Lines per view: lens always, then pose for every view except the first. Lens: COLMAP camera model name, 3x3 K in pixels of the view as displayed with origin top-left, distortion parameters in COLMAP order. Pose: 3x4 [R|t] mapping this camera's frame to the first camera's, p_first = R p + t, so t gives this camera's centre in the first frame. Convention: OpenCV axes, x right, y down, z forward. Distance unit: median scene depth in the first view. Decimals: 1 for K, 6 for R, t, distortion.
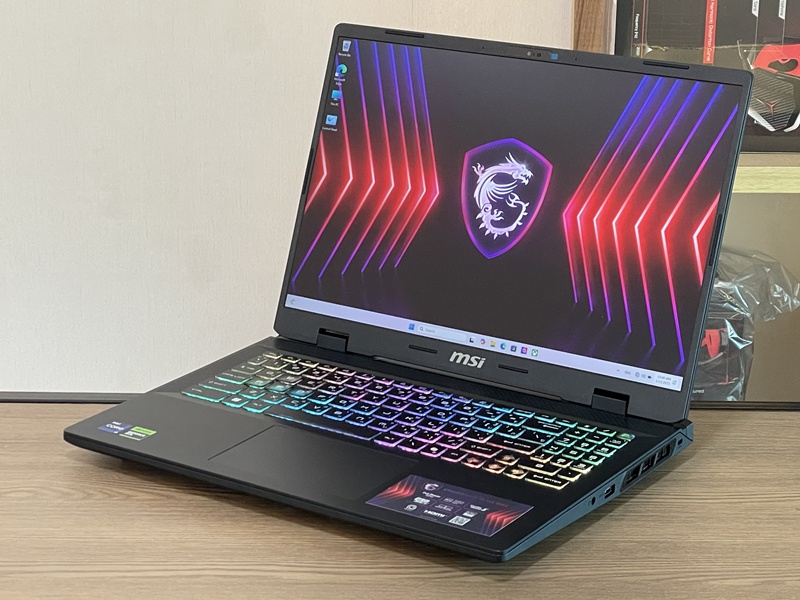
lens RADIAL K [[2052.5, 0, 349.1], [0, 2052.5, 243.2], [0, 0, 1]] dist [0.199839, 0.000000]
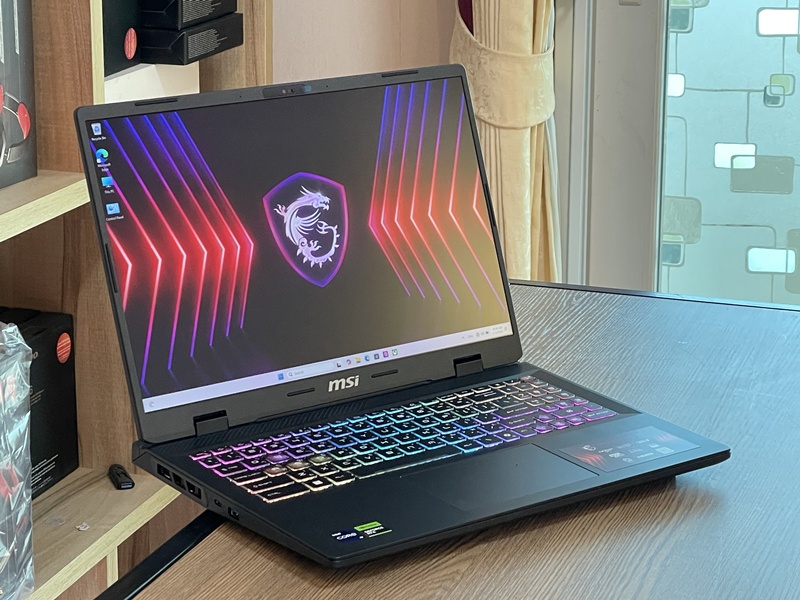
lens RADIAL K [[2052.5, 0, 399.8], [0, 2052.5, 298.5], [0, 0, 1]] dist [0.199839, 0.000000]
pose [[0.348456, -0.262443, 0.899834, -0.861642], [0.257060, 0.949952, 0.177515, -0.162658], [-0.901387, 0.169455, 0.398480, 0.548072]]
